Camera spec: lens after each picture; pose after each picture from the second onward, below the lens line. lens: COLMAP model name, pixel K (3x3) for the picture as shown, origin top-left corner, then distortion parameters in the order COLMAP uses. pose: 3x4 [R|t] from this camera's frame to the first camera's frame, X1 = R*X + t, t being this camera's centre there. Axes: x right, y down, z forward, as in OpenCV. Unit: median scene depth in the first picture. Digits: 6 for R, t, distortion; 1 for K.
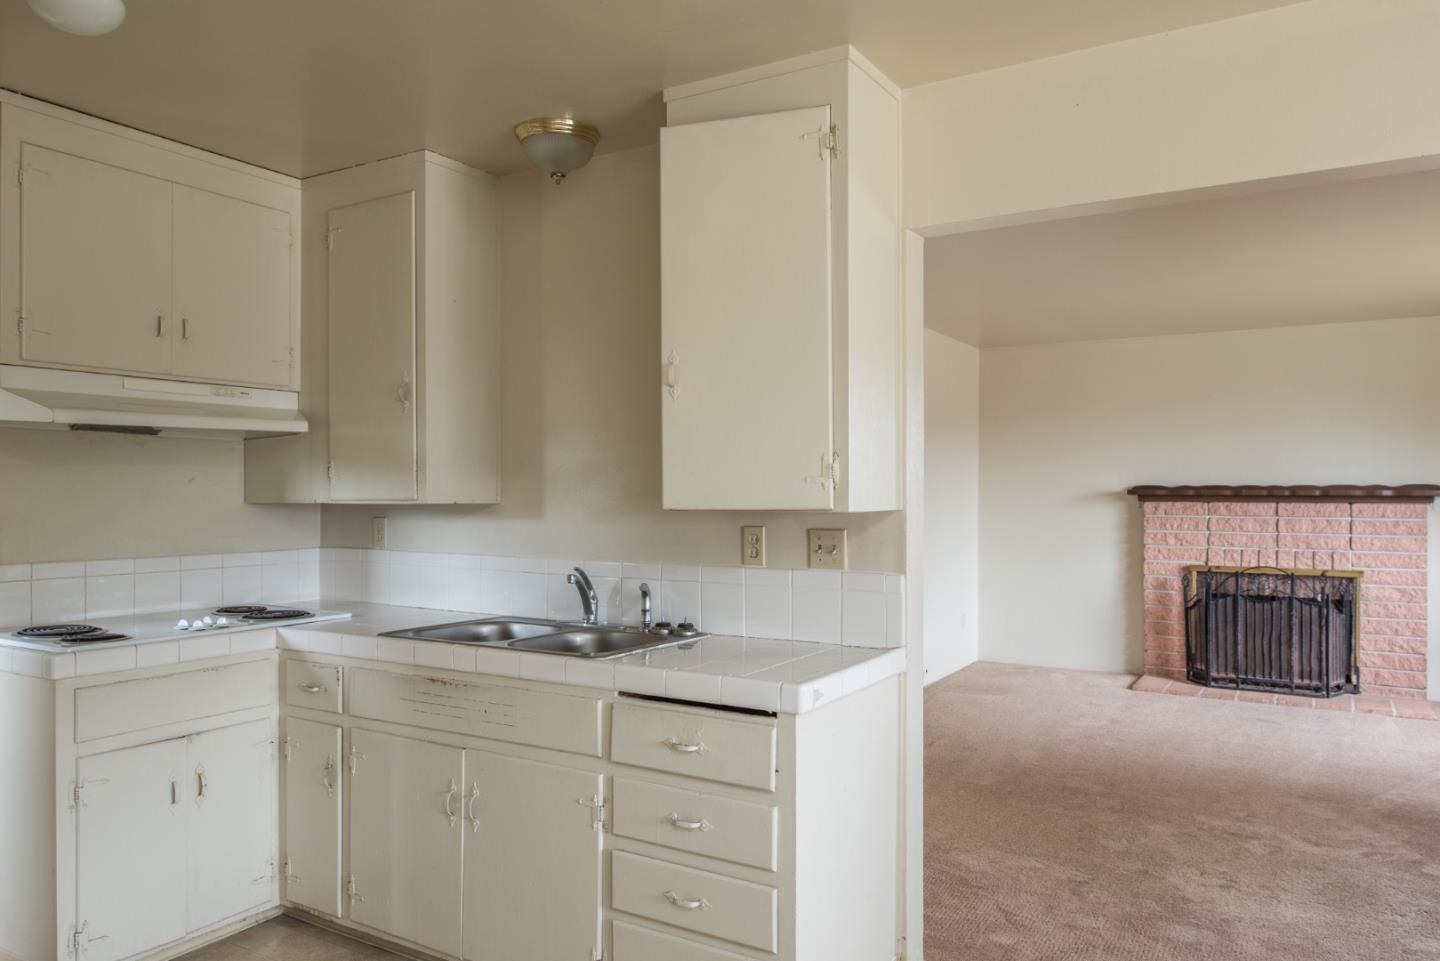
lens RADIAL K [[1007.0, 0, 721.6], [0, 1007.0, 499.4], [0, 0, 1]] dist [0.008081, -0.000682]
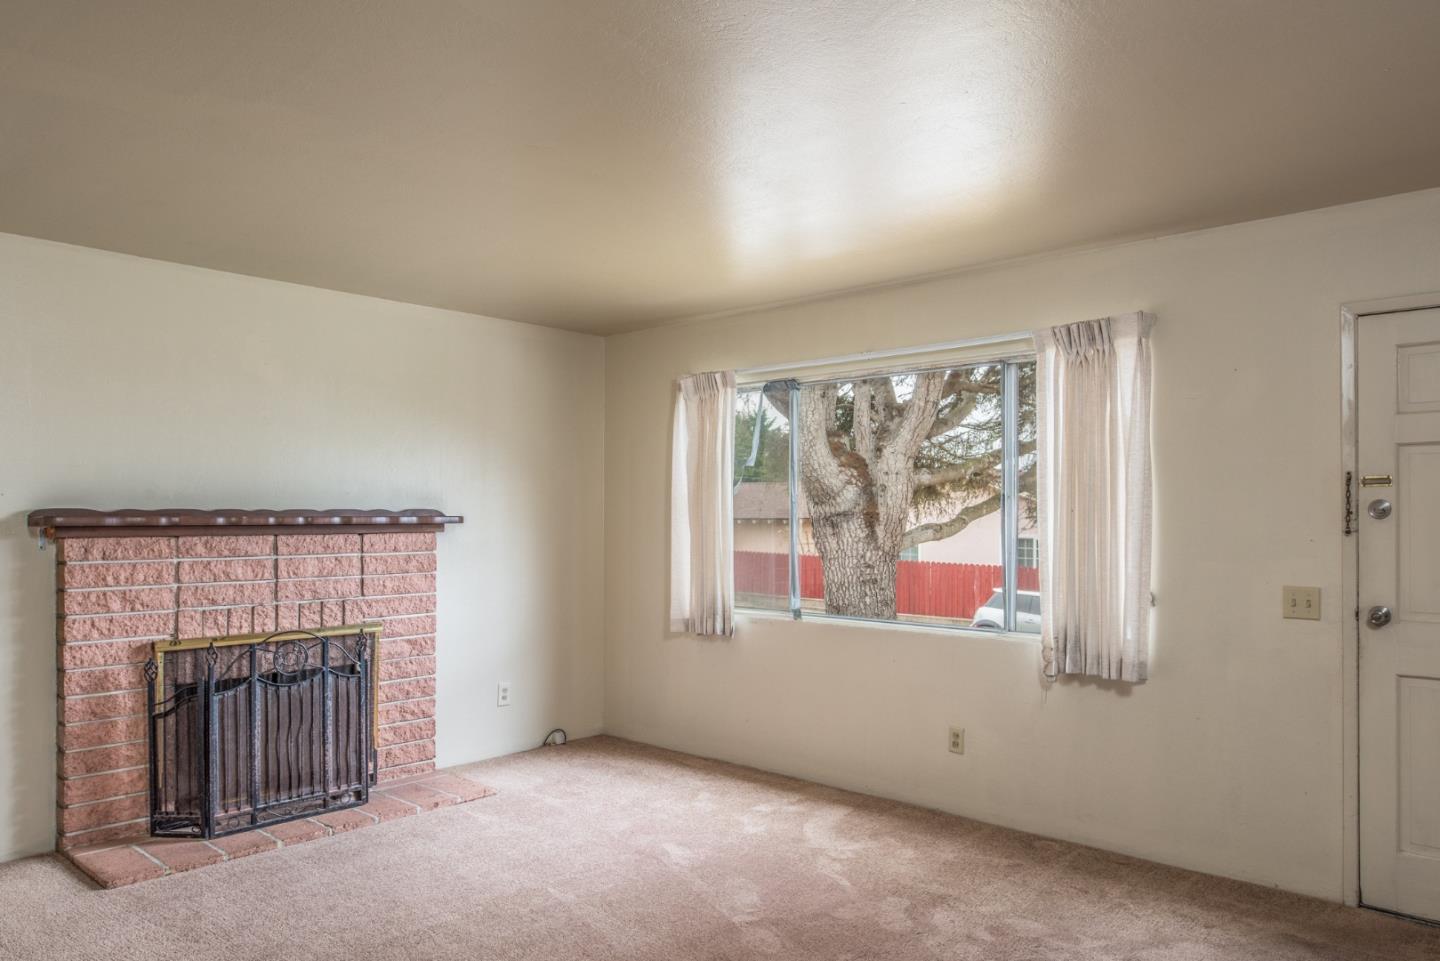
lens RADIAL K [[1007.0, 0, 721.6], [0, 1007.0, 499.4], [0, 0, 1]] dist [0.008081, -0.000682]
pose [[0.196487, 0.013200, 0.980418, -0.123789], [0.010004, 0.999830, -0.015467, -0.015161], [-0.980455, 0.012847, 0.196321, 1.149767]]
